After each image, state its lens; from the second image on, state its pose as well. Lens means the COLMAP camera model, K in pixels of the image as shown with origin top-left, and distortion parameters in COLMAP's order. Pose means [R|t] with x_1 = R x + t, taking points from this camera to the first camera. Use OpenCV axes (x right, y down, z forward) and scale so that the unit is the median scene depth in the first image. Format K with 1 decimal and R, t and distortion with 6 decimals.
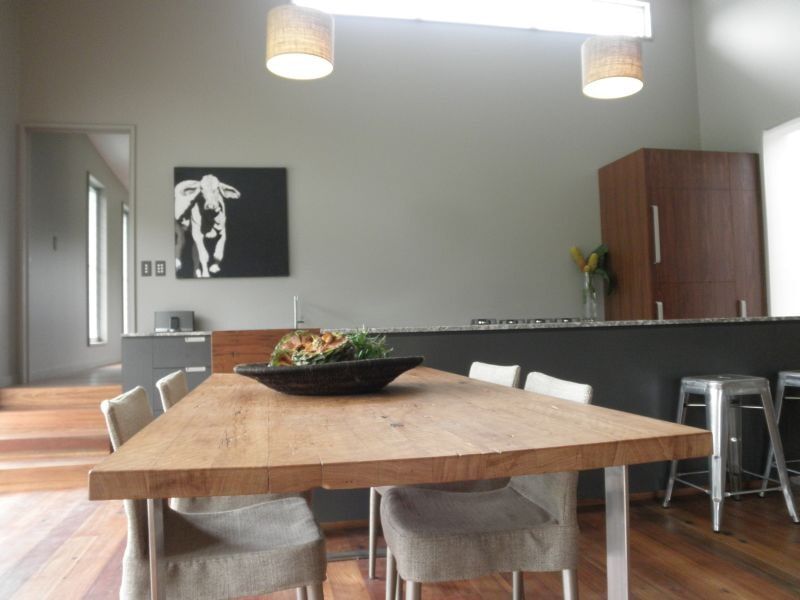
lens RADIAL K [[653.2, 0, 402.6], [0, 653.2, 303.0], [0, 0, 1]] dist [-0.114286, 0.090358]
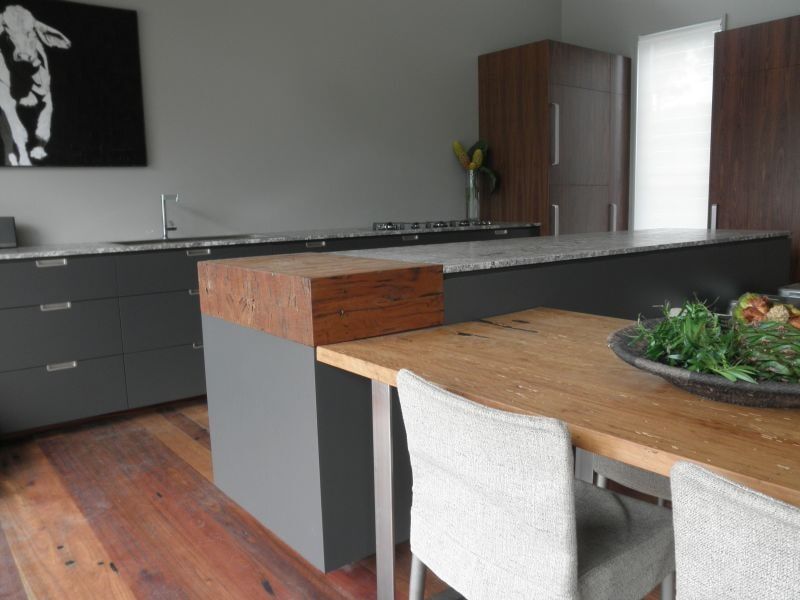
lens RADIAL K [[653.2, 0, 404.5], [0, 653.2, 303.4], [0, 0, 1]] dist [-0.114286, 0.090358]
pose [[0.890942, -0.062025, 0.449862, -0.255971], [-0.020344, 0.984182, 0.175987, -0.022586], [-0.453662, -0.165946, 0.875587, 0.215494]]
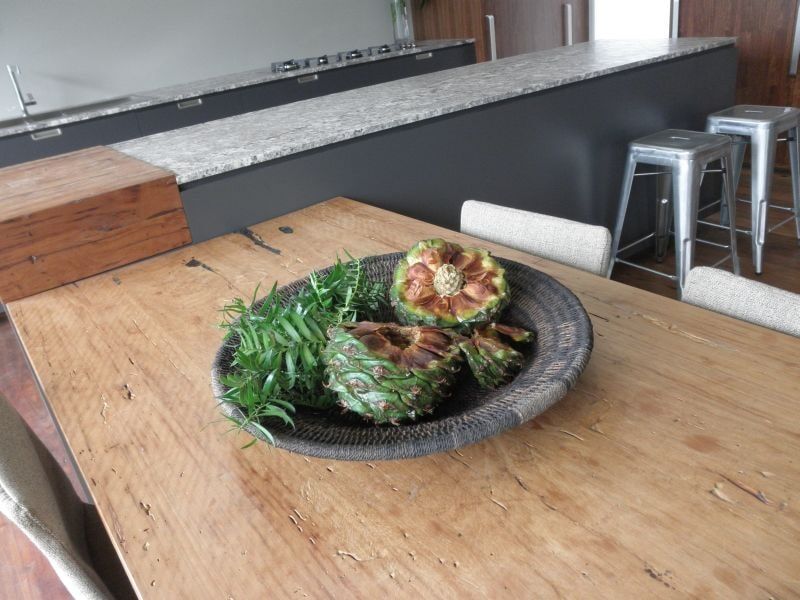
lens RADIAL K [[653.2, 0, 403.7], [0, 653.2, 306.4], [0, 0, 1]] dist [-0.114286, 0.090358]
pose [[0.899532, -0.258756, 0.351976, -0.093182], [0.076817, 0.886841, 0.455645, -0.053000], [-0.430047, -0.382830, 0.817619, 0.220080]]
